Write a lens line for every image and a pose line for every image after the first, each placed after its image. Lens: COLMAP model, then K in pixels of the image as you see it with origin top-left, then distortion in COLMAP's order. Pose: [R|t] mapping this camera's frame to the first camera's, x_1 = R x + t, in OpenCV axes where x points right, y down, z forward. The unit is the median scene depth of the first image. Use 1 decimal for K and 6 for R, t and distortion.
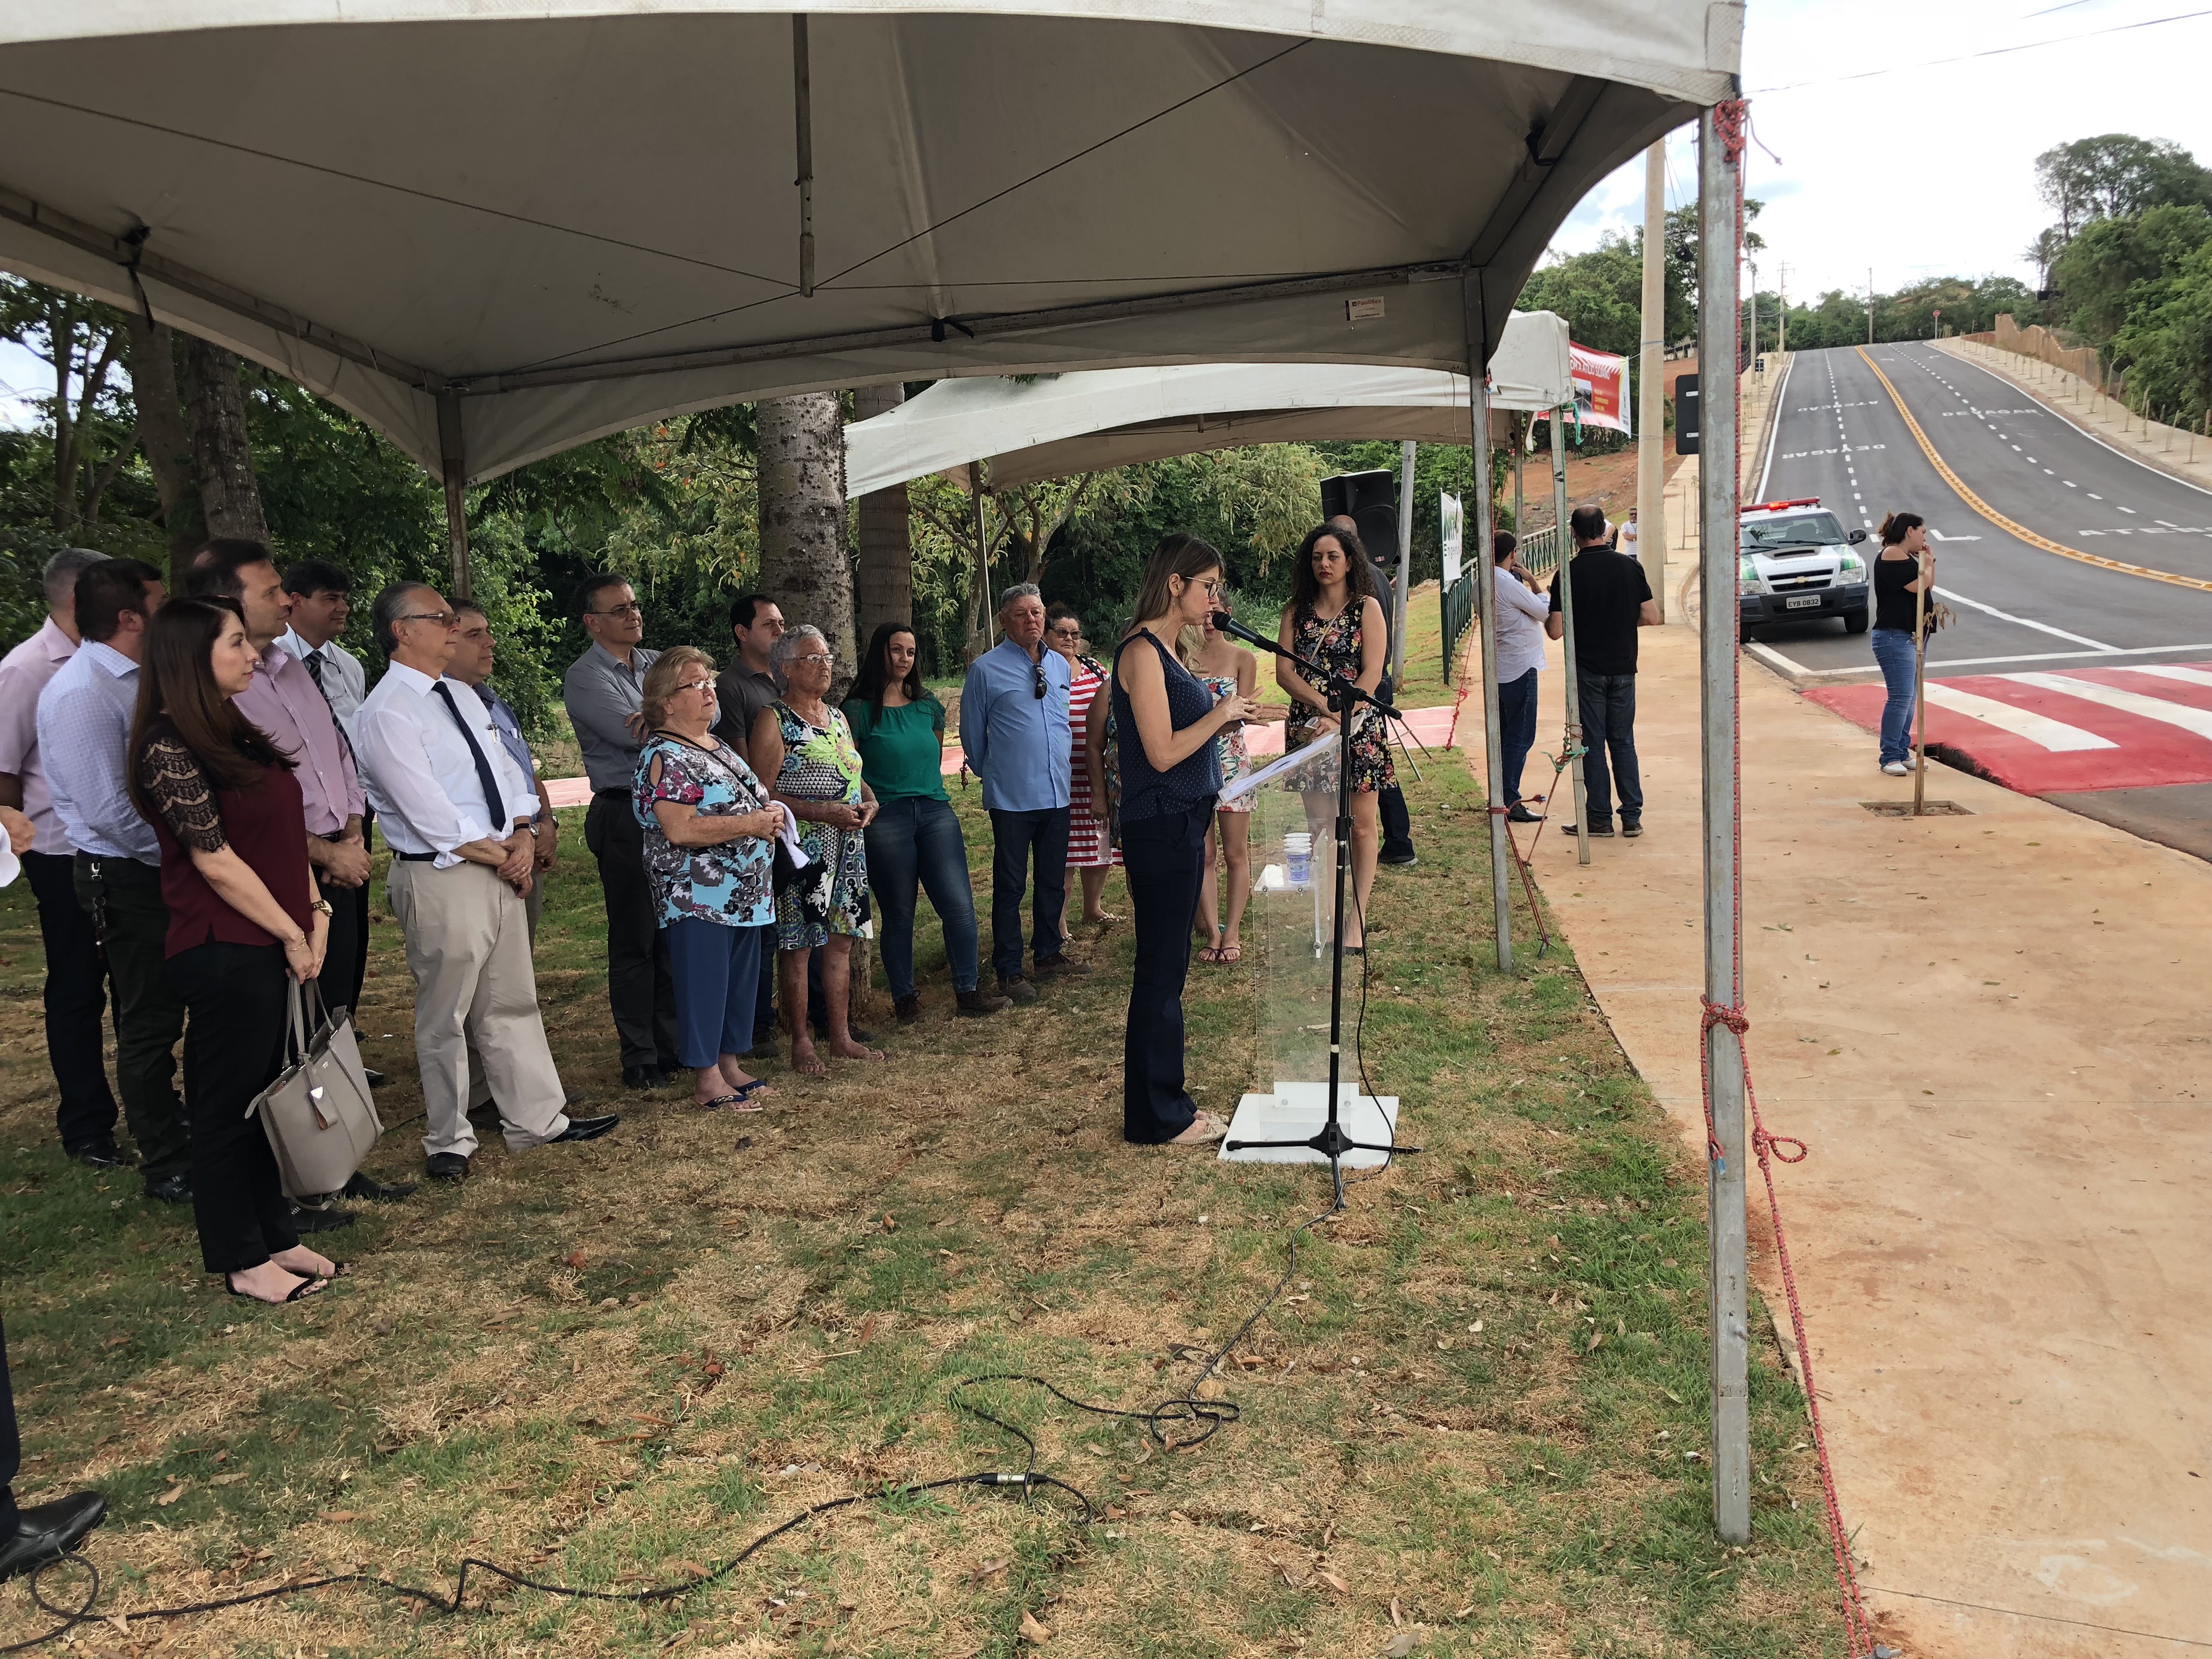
lens RADIAL K [[1818.1, 0, 1112.6], [0, 1818.1, 815.0], [0, 0, 1]] dist [0.024920, -0.024045]
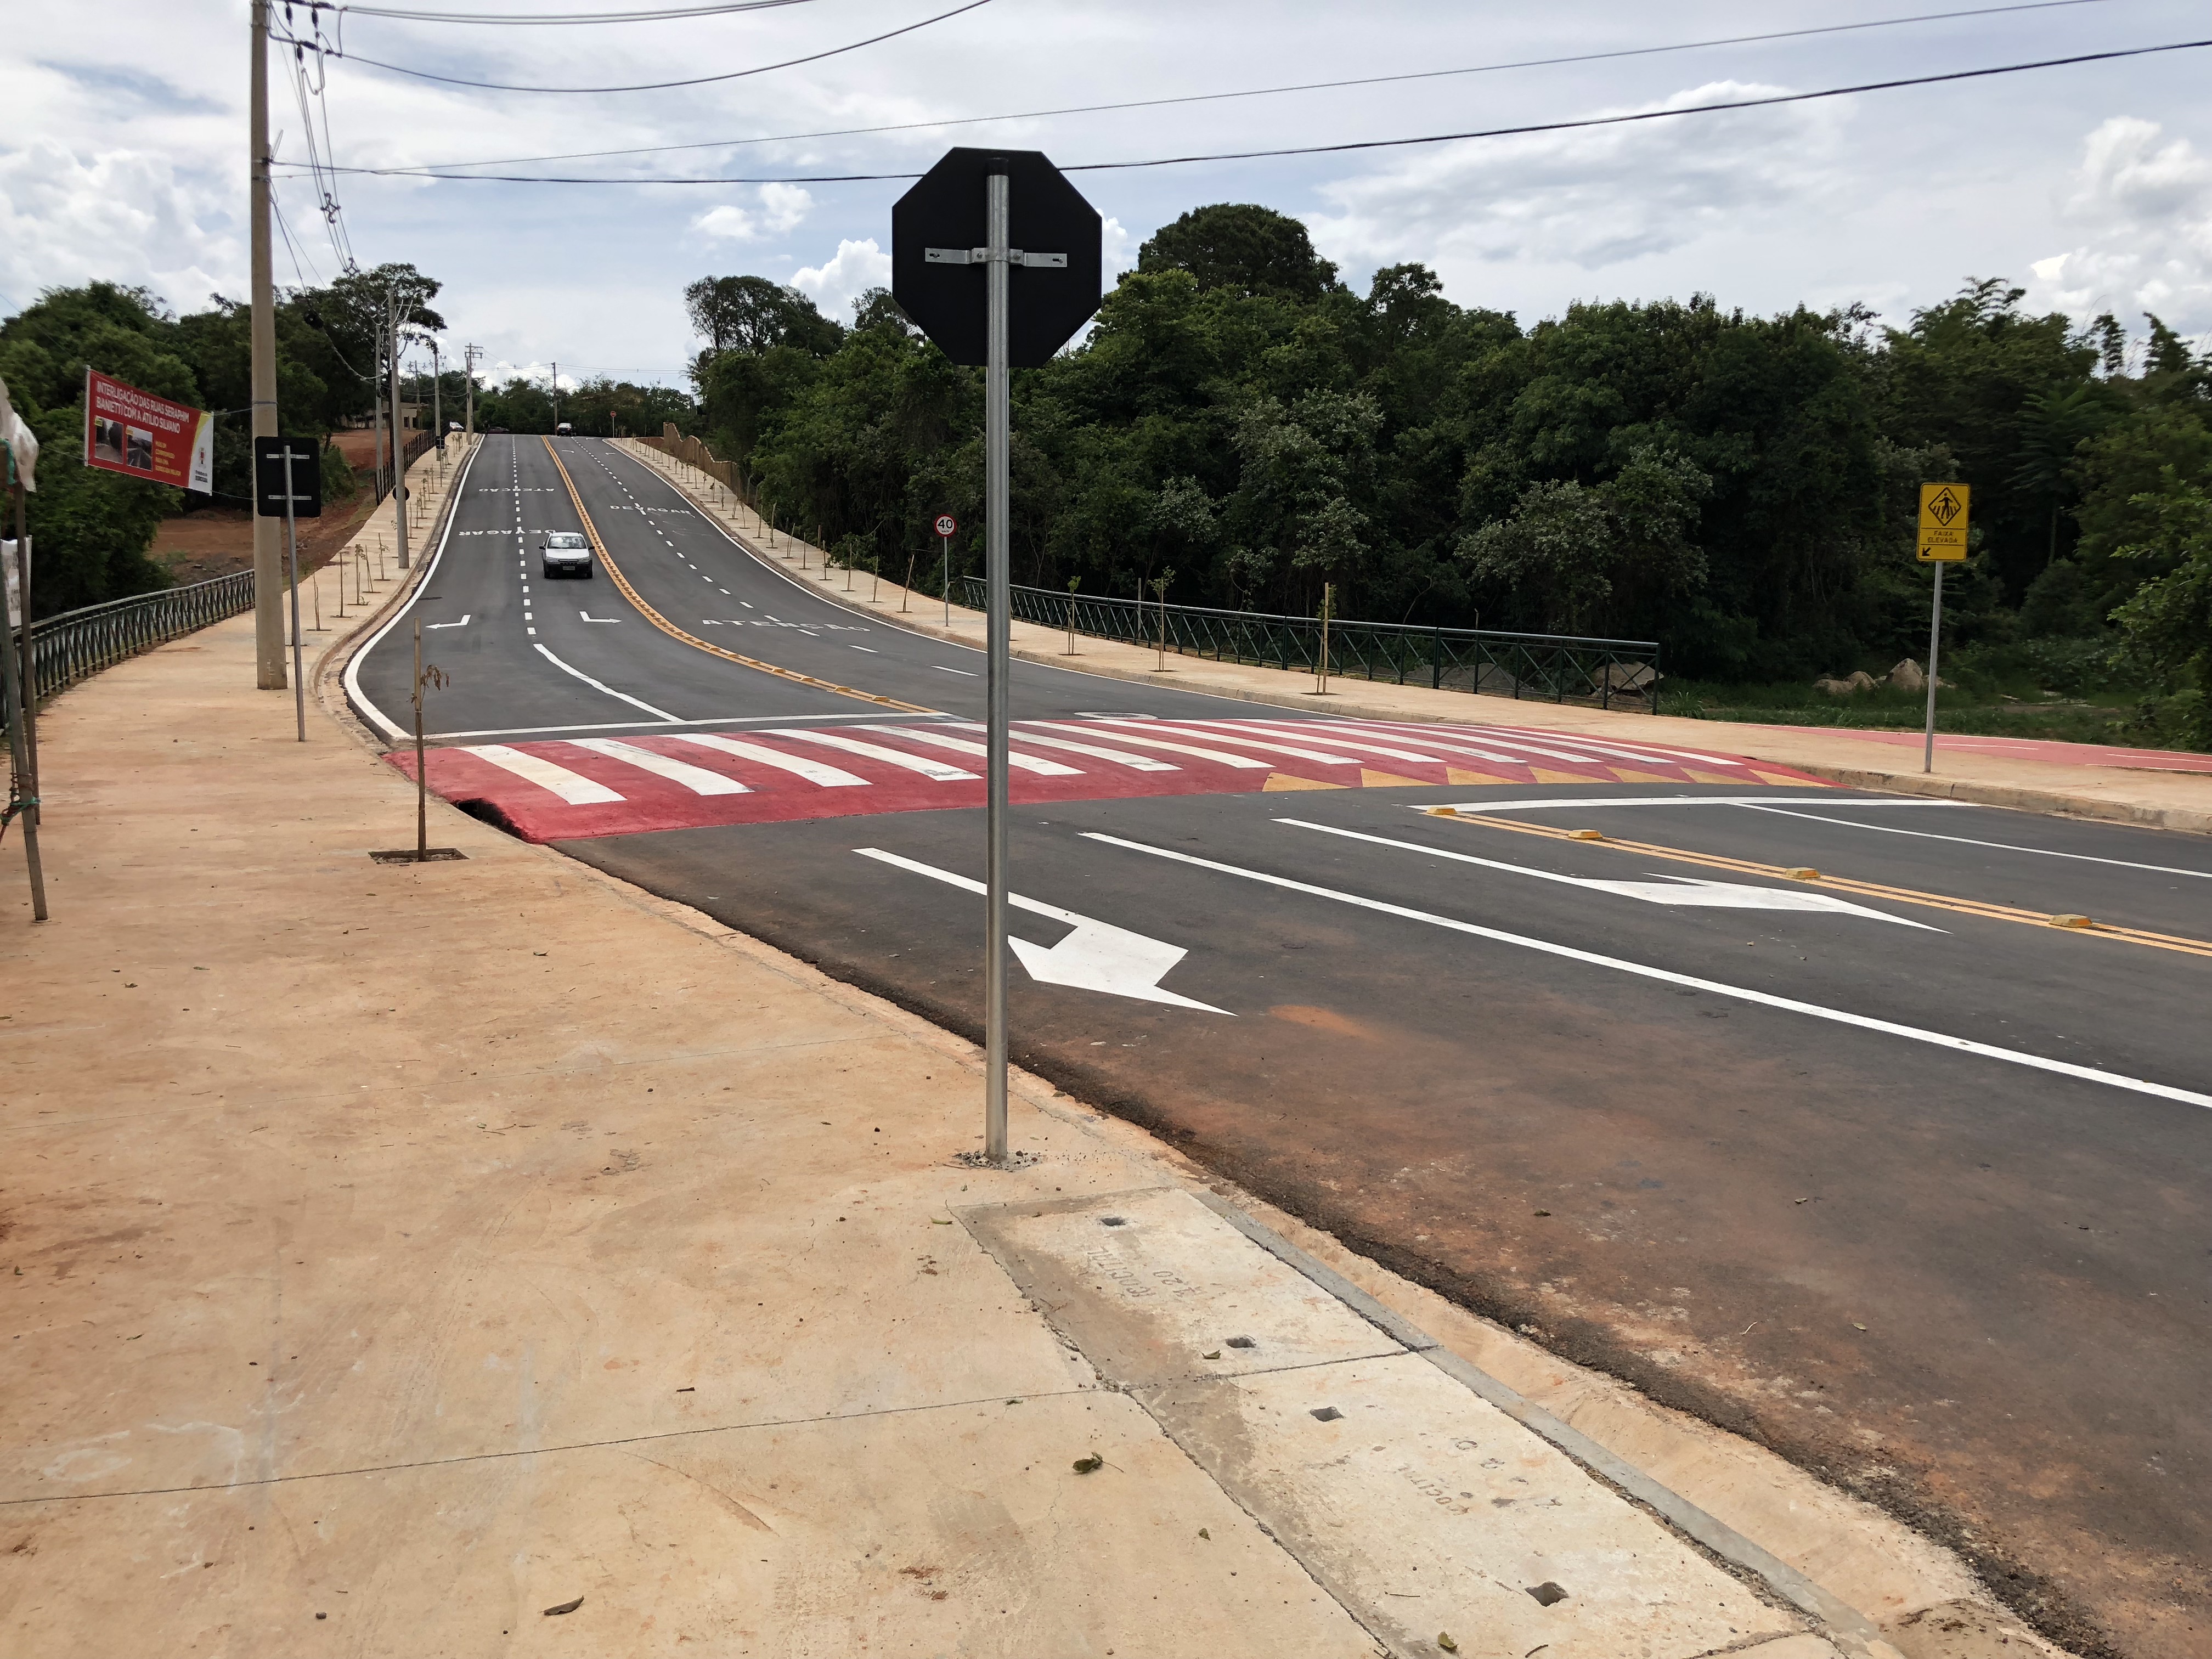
lens RADIAL K [[1818.1, 0, 1089.0], [0, 1818.1, 815.3], [0, 0, 1]] dist [0.024920, -0.024045]
pose [[0.785686, -0.013410, 0.618481, 0.134573], [0.038373, 0.998896, -0.027089, 0.026266], [-0.617435, 0.045016, 0.785333, -0.137171]]
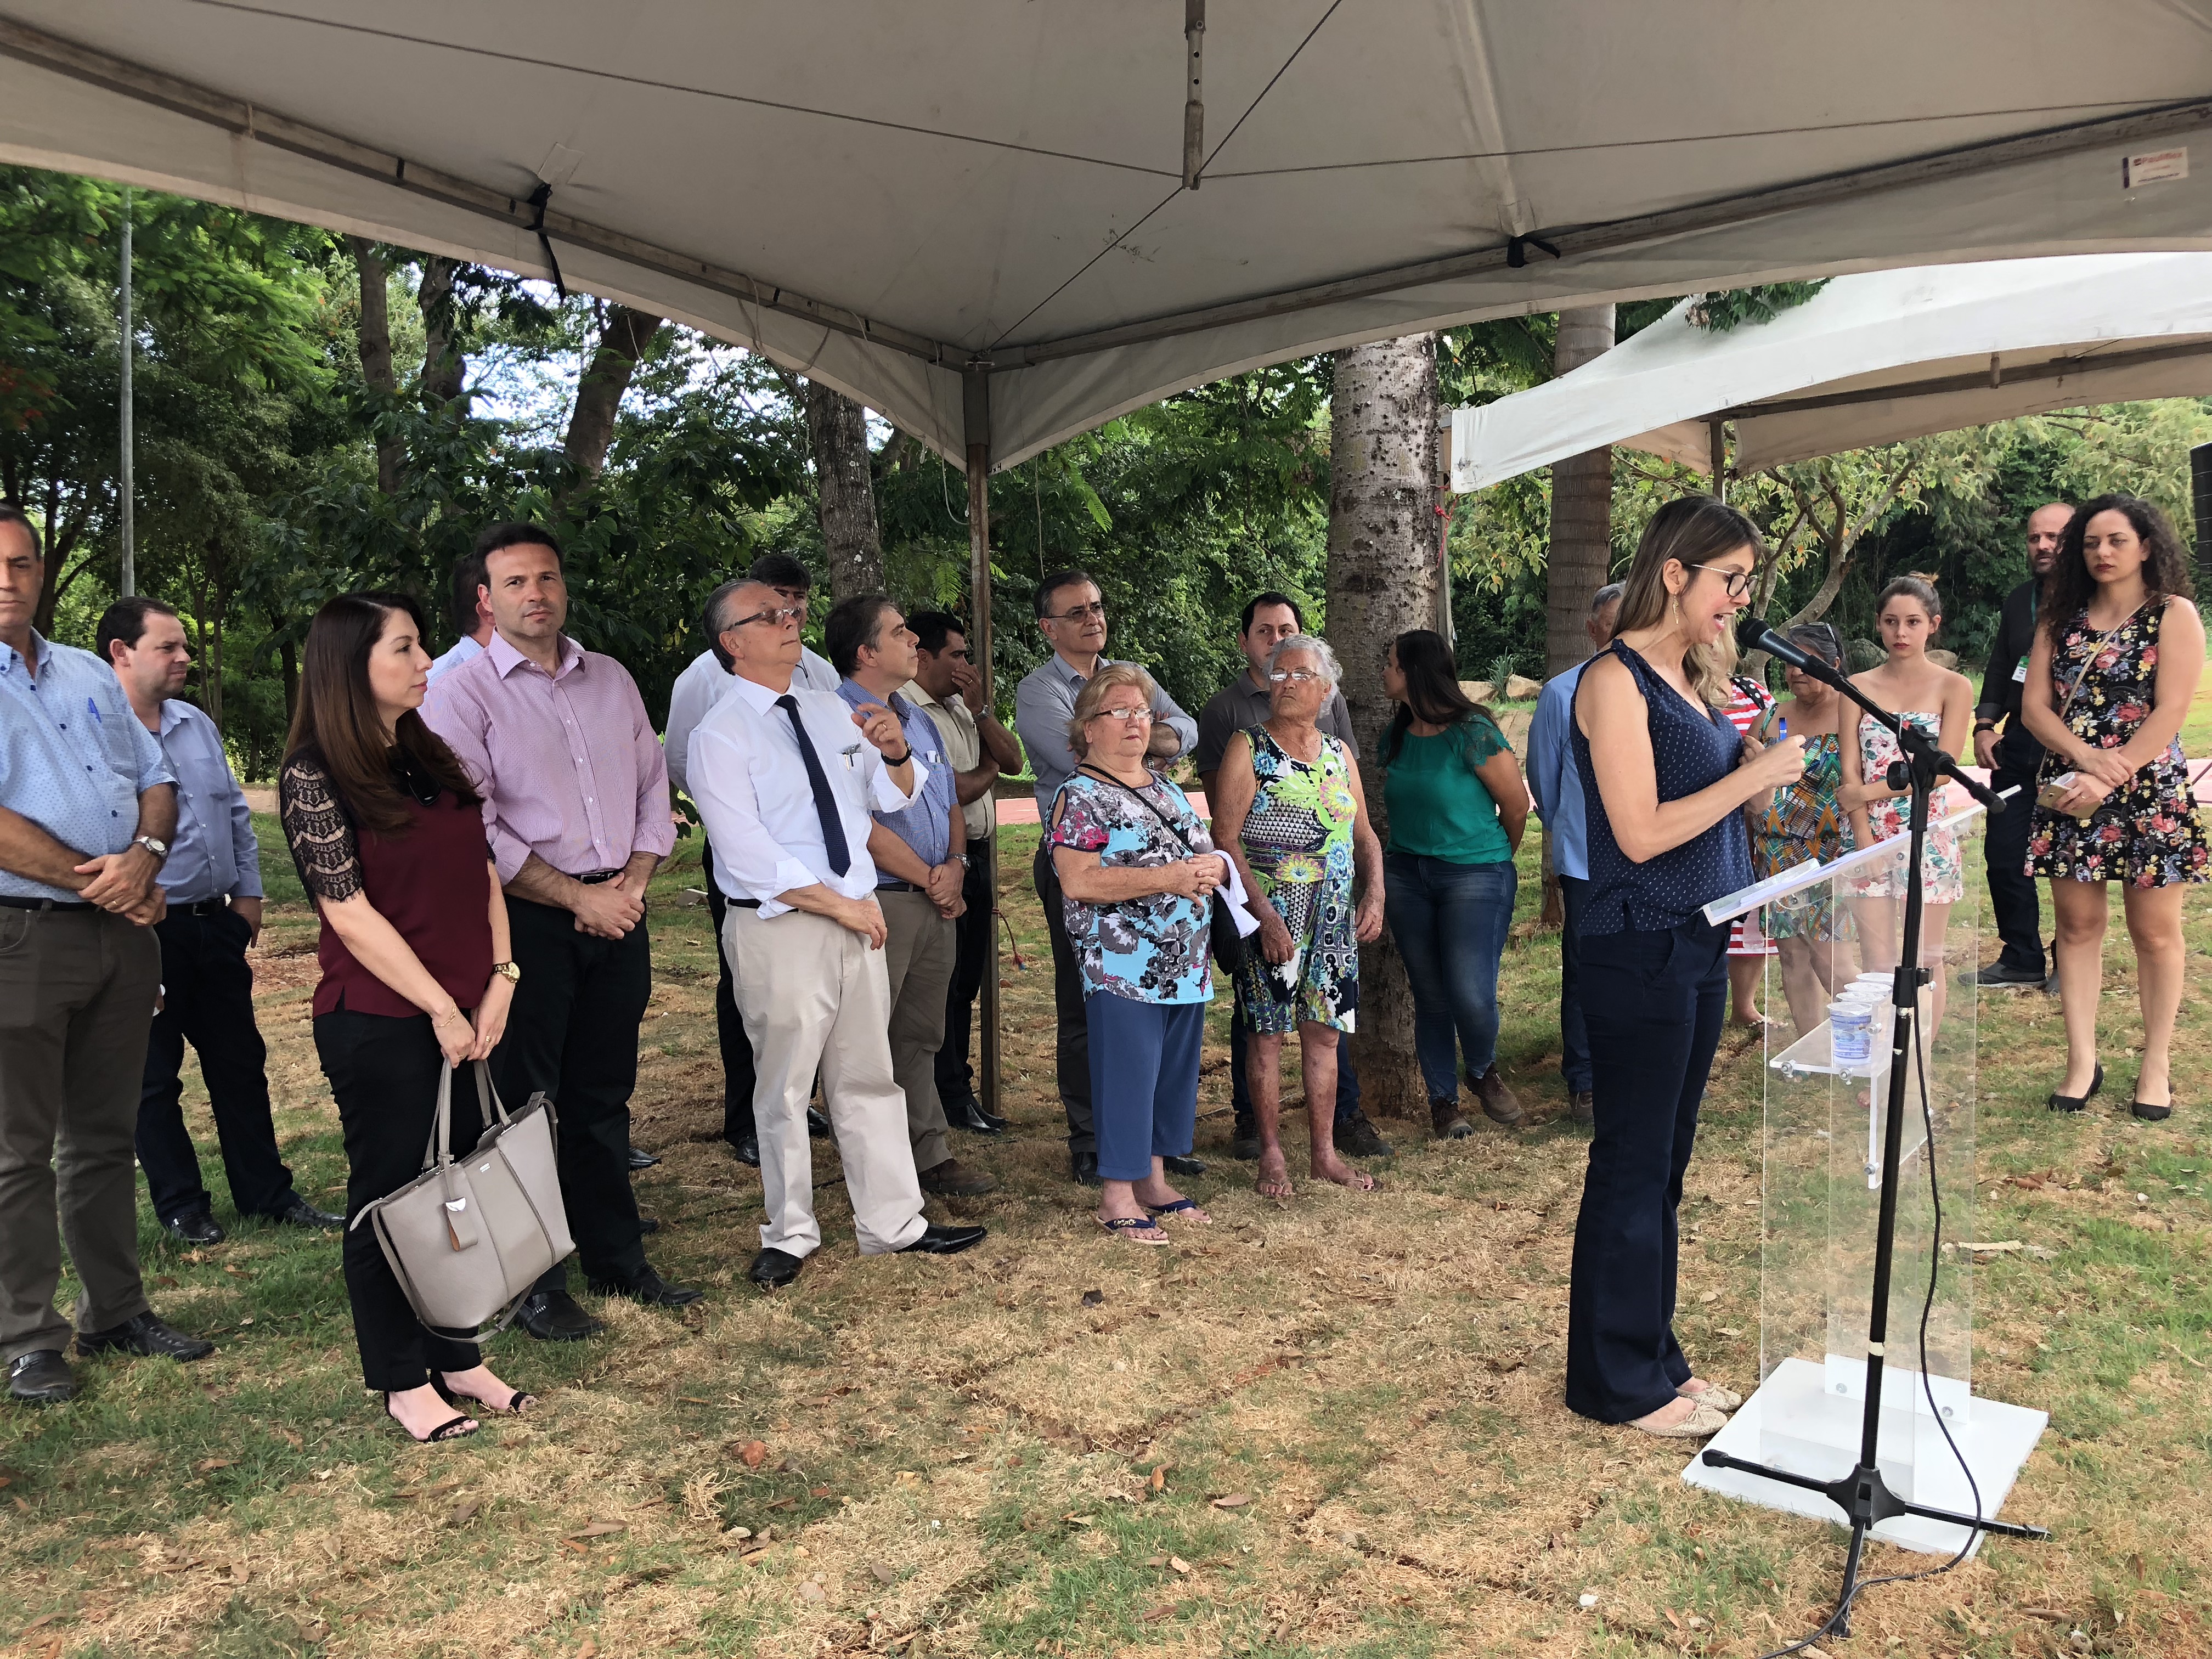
lens RADIAL K [[1818.1, 0, 1098.7], [0, 1818.1, 817.7], [0, 0, 1]] dist [0.024920, -0.024045]
pose [[0.894933, 0.058745, -0.442317, 0.103734], [-0.059868, 0.998141, 0.011434, -0.026081], [0.442166, 0.016248, 0.896786, 0.238458]]
